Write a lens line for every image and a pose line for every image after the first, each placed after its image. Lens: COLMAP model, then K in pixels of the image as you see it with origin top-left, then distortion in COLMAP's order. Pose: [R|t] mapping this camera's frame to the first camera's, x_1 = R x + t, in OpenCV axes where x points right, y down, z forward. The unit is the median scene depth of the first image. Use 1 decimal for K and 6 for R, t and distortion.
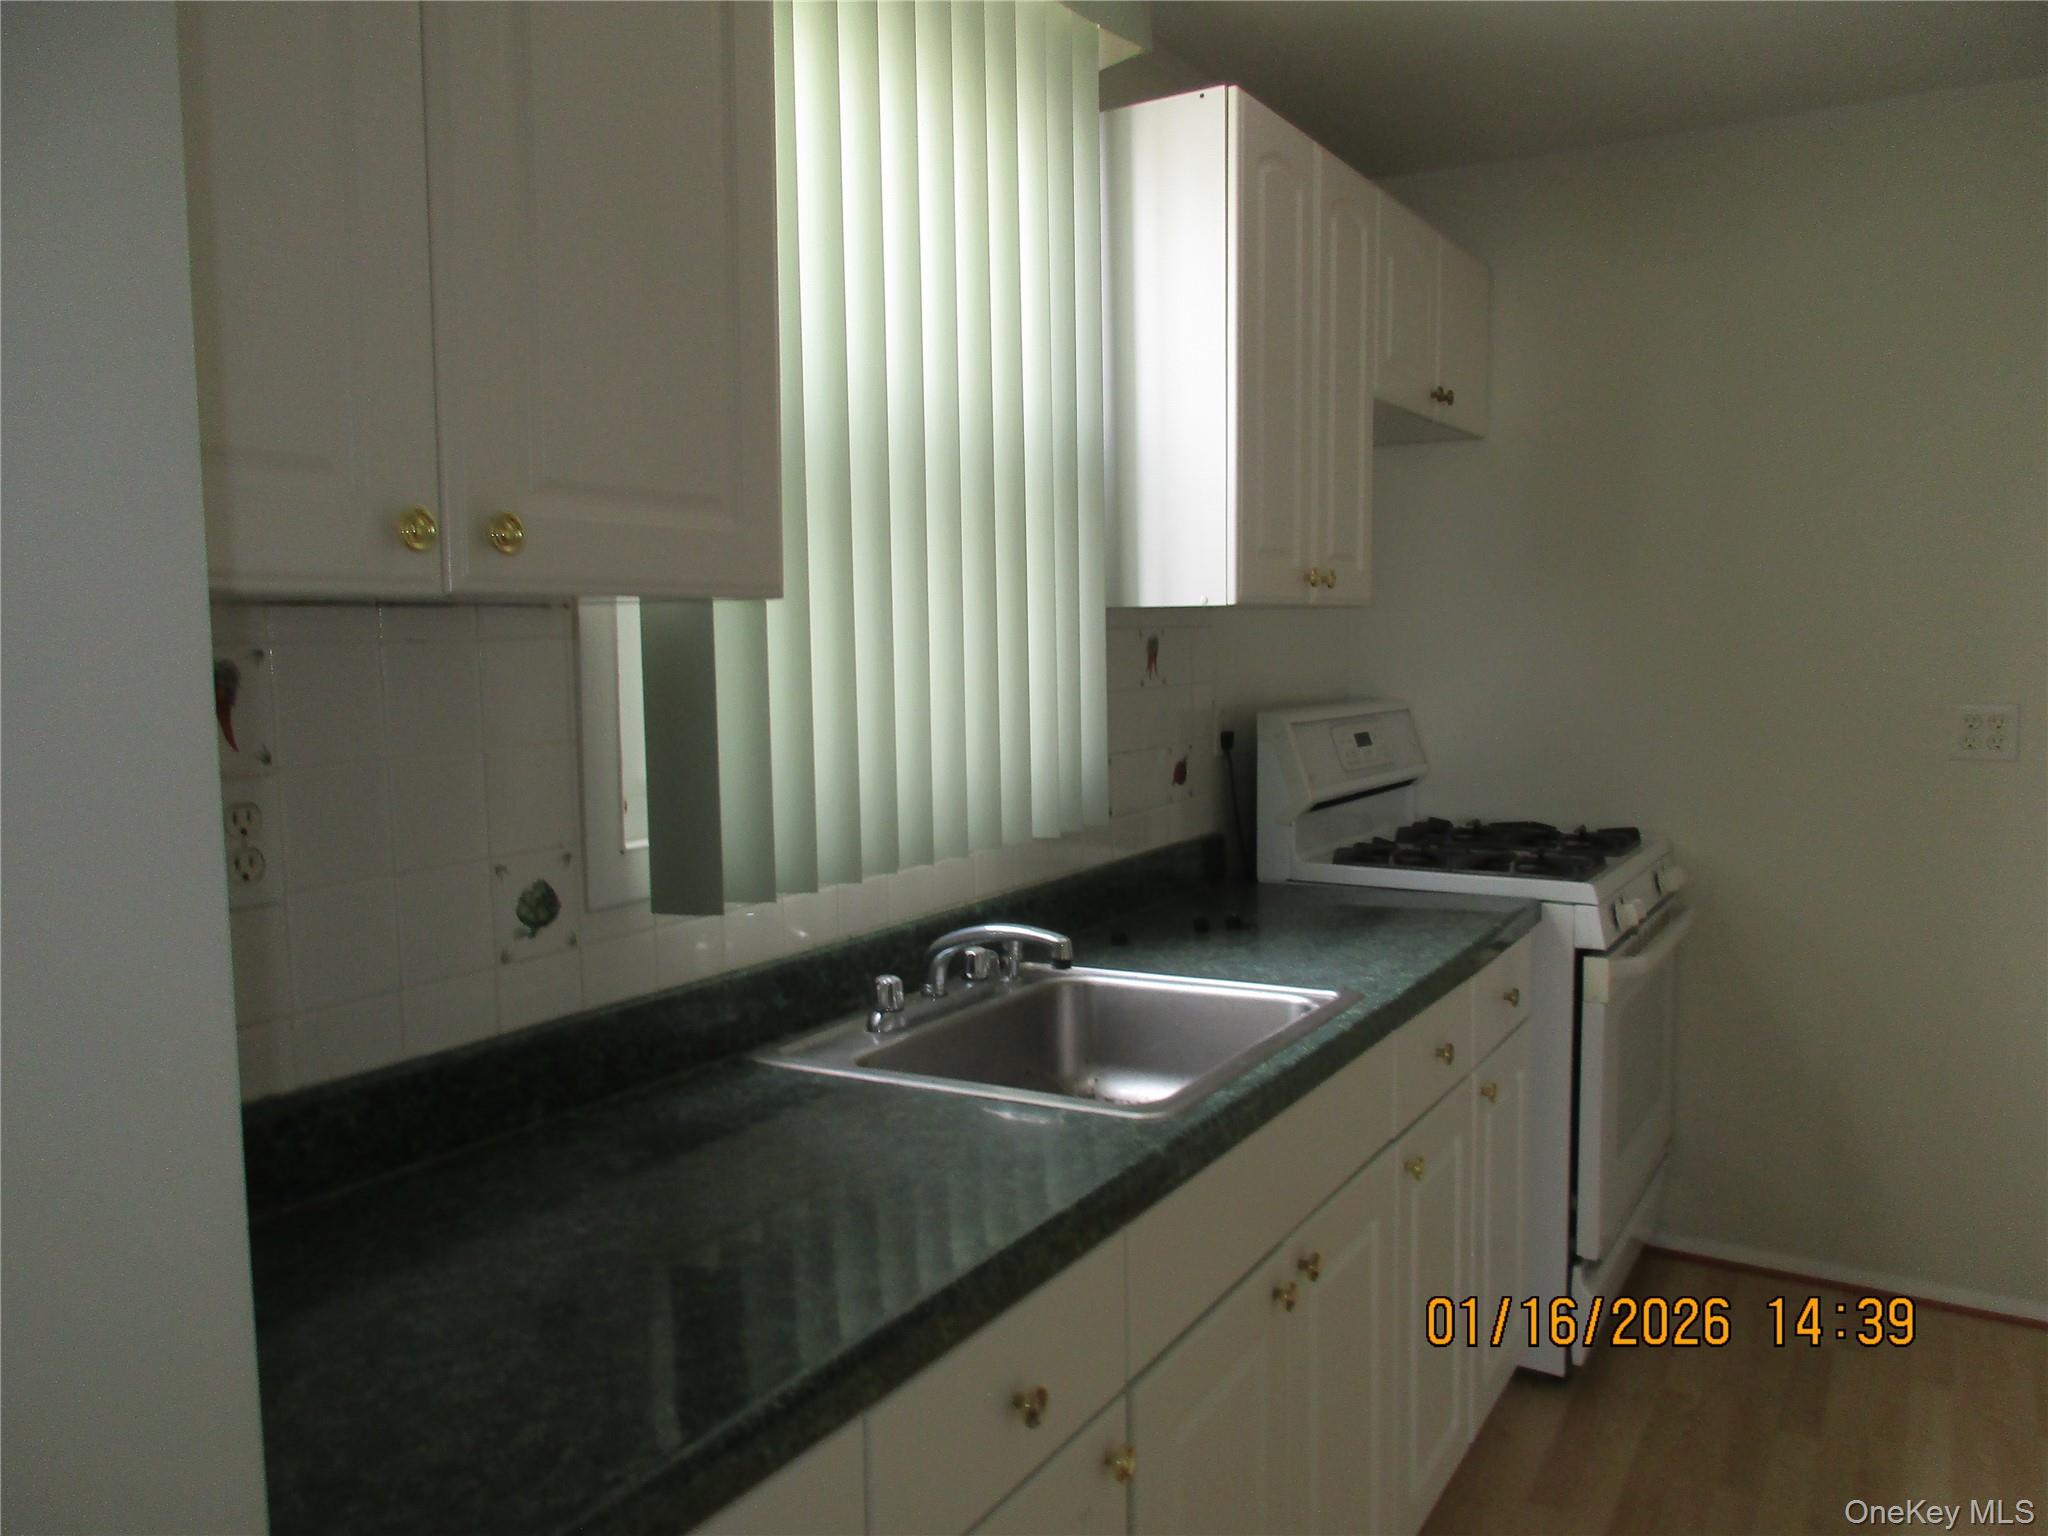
lens RADIAL K [[1476.7, 0, 1021.2], [0, 1476.7, 762.4], [0, 0, 1]] dist [-0.023967, 0.001775]
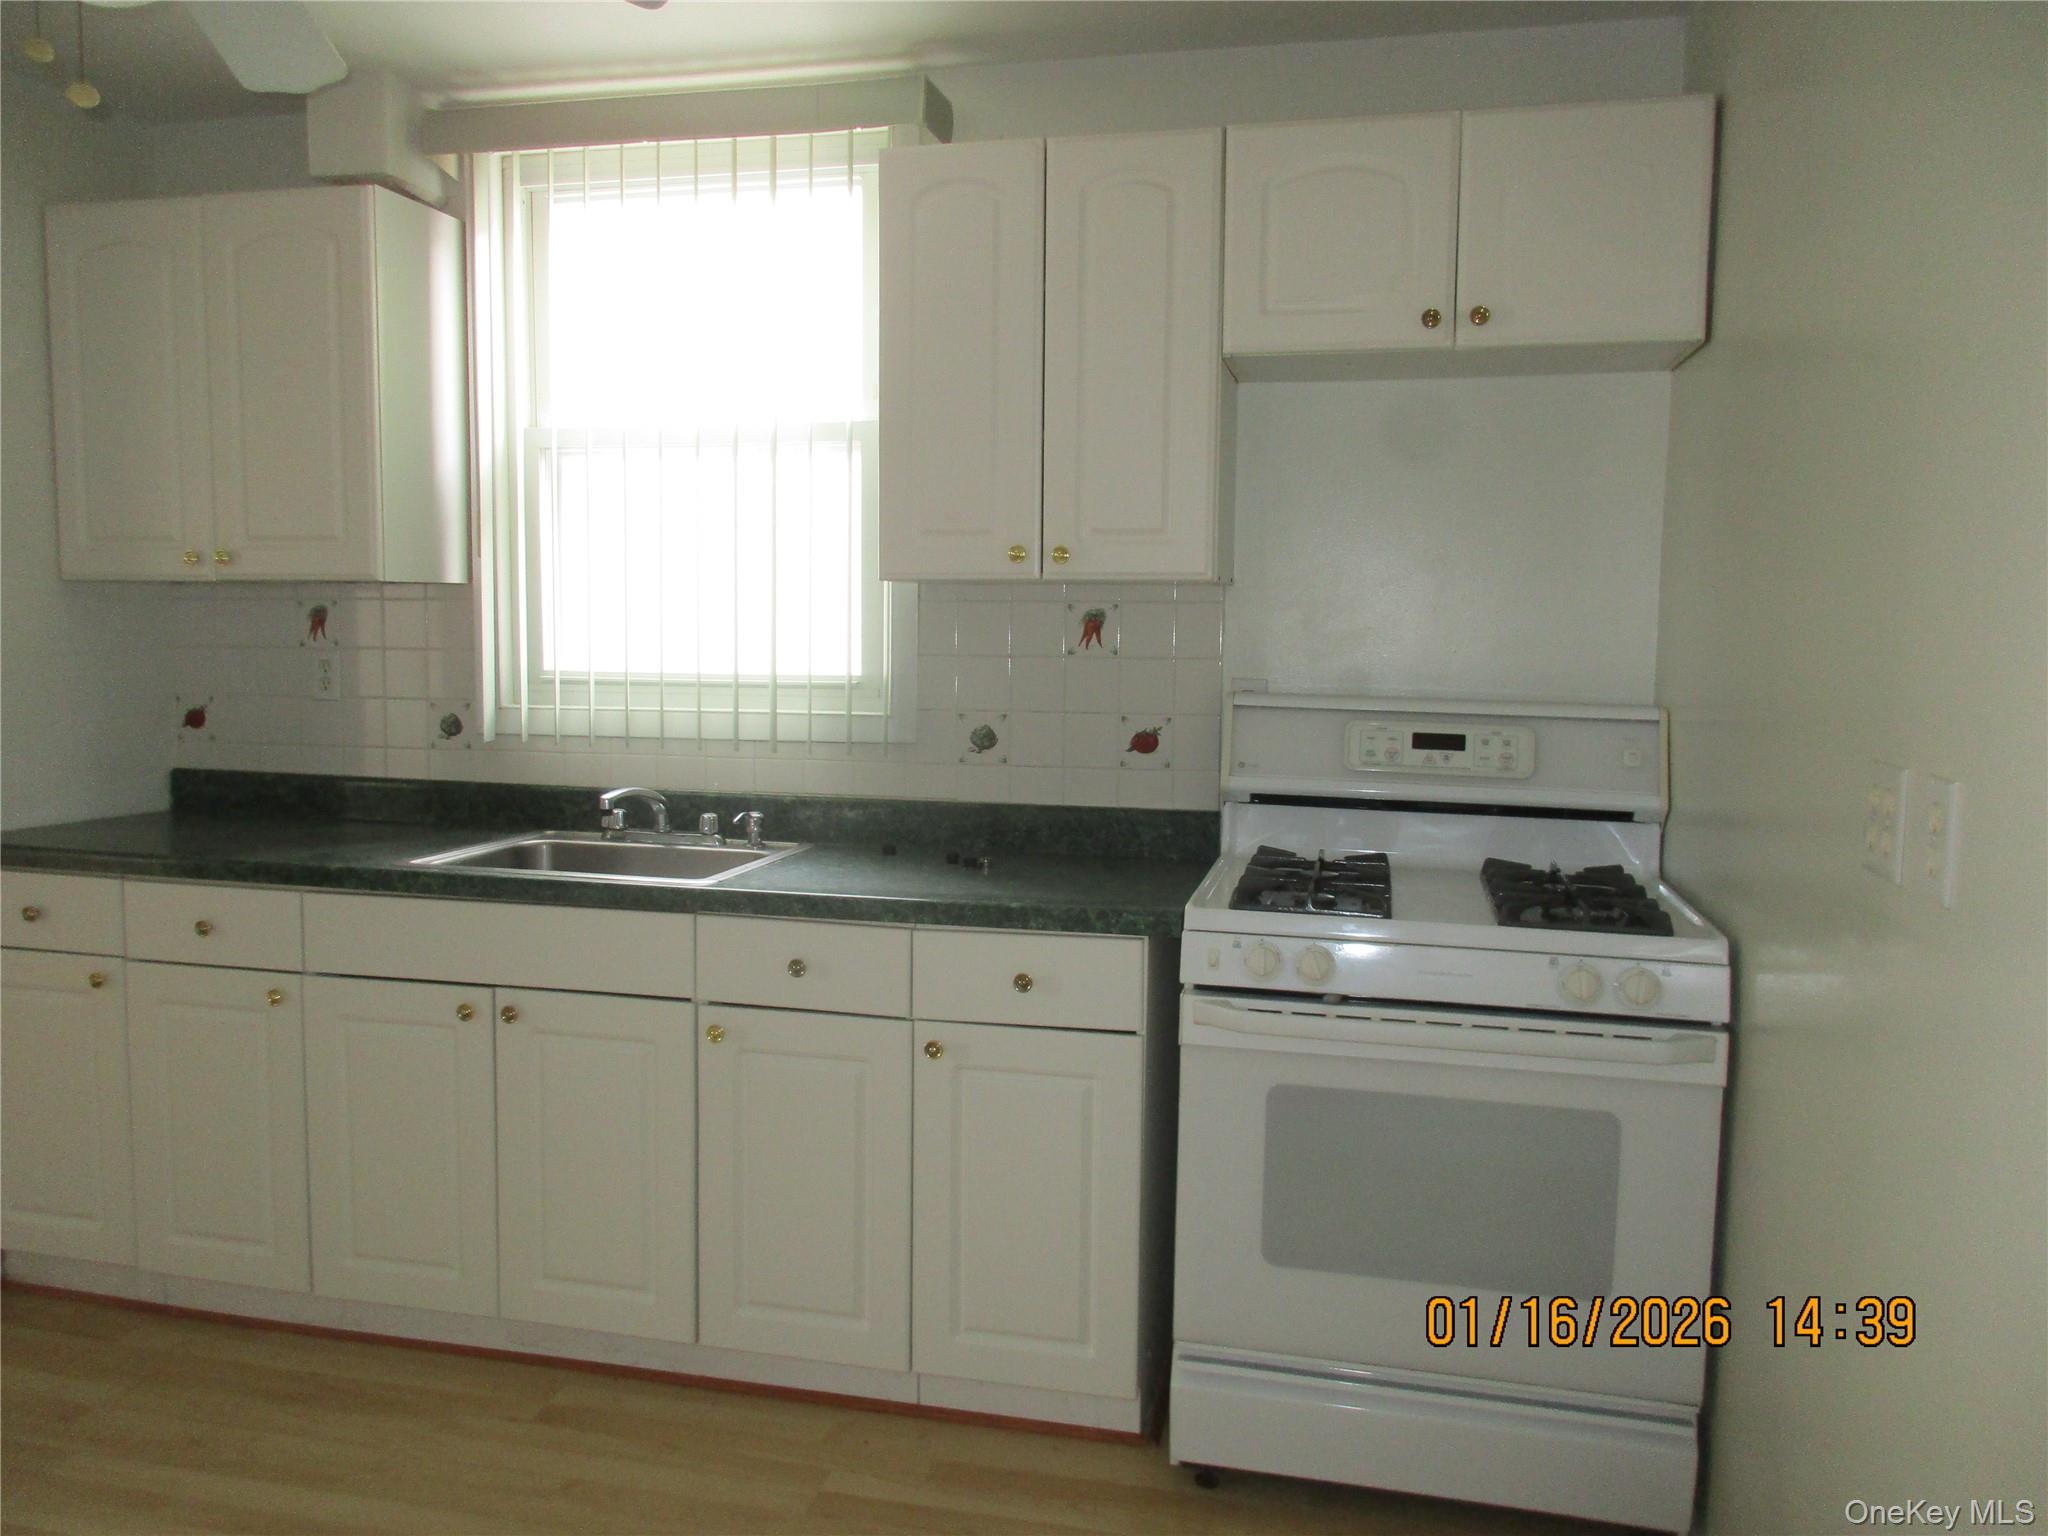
lens RADIAL K [[1476.7, 0, 1019.8], [0, 1476.7, 774.8], [0, 0, 1]] dist [-0.023967, 0.001775]
pose [[0.334894, 0.099718, -0.936964, 1.234838], [-0.100504, 0.992492, 0.069705, -0.040448], [0.936880, 0.070825, 0.342402, 0.654907]]
